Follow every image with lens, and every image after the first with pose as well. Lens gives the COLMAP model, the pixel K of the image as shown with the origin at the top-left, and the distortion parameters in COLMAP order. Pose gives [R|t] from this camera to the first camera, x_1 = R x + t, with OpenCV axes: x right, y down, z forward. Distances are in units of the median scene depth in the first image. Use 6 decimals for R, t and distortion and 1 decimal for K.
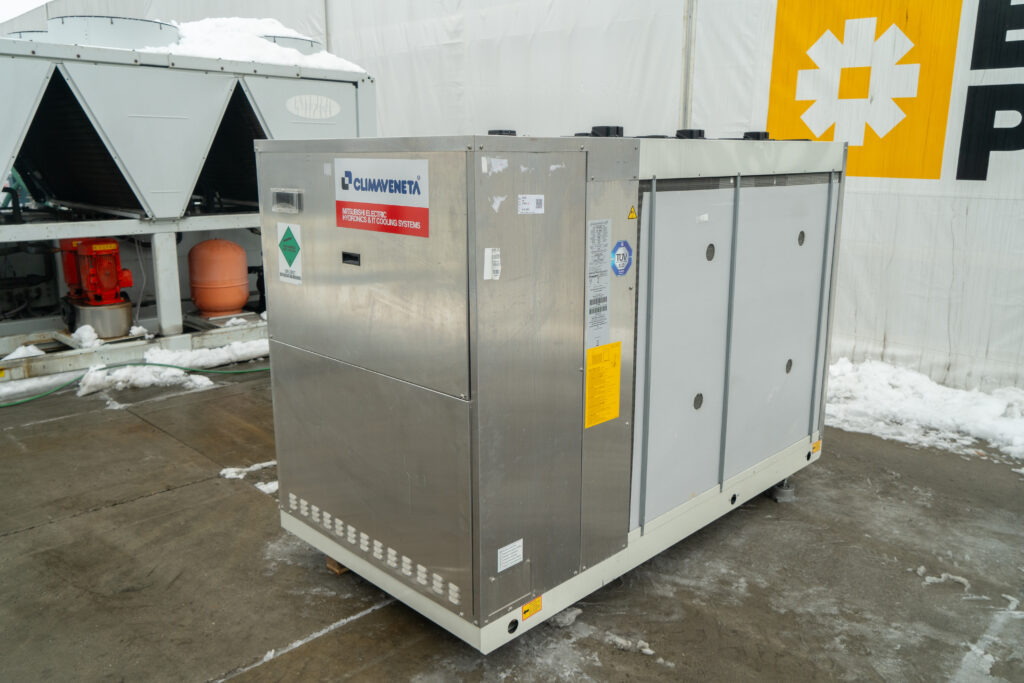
lens RADIAL K [[802.6, 0, 505.7], [0, 802.6, 338.7], [0, 0, 1]] dist [-0.008026, 0.003093]
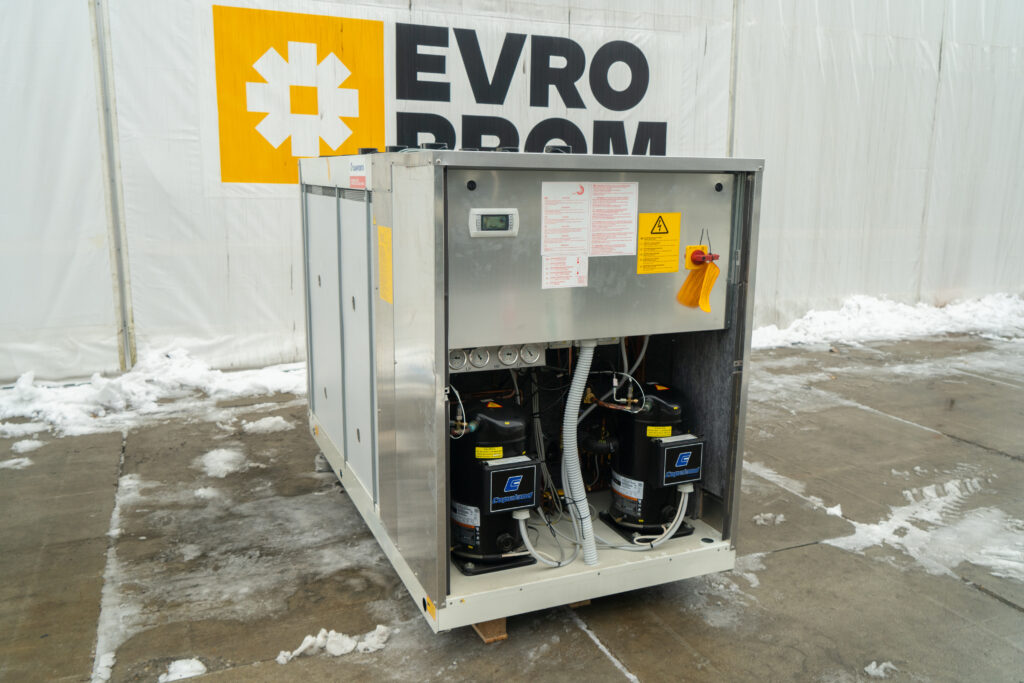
lens RADIAL K [[836.7, 0, 508.4], [0, 836.7, 342.6], [0, 0, 1]] dist [0.003665, 0.001137]
pose [[0.369335, -0.189278, 0.909816, -0.882030], [0.197218, 0.972701, 0.122301, -0.123905], [-0.908128, 0.134262, 0.396581, 0.515476]]
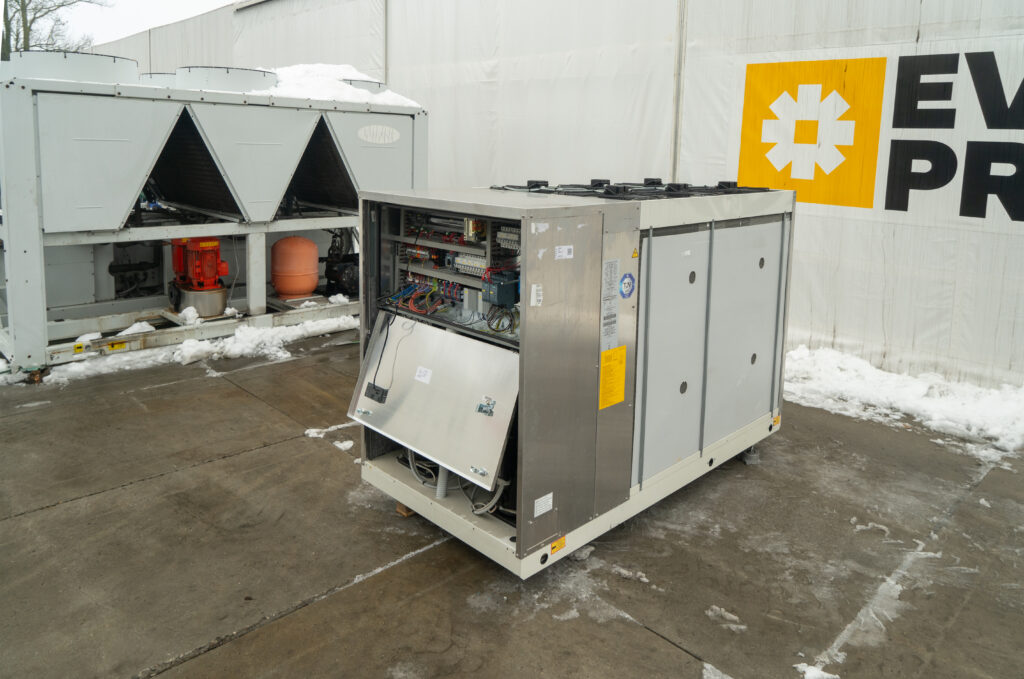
lens RADIAL K [[704.5, 0, 528.2], [0, 704.5, 245.5], [0, 0, 1]] dist [-0.023037, -0.001422]
pose [[0.999736, 0.020401, 0.010549, -0.030606], [-0.019377, 0.995807, -0.089405, -0.042355], [-0.012329, 0.089177, 0.995939, -0.160000]]
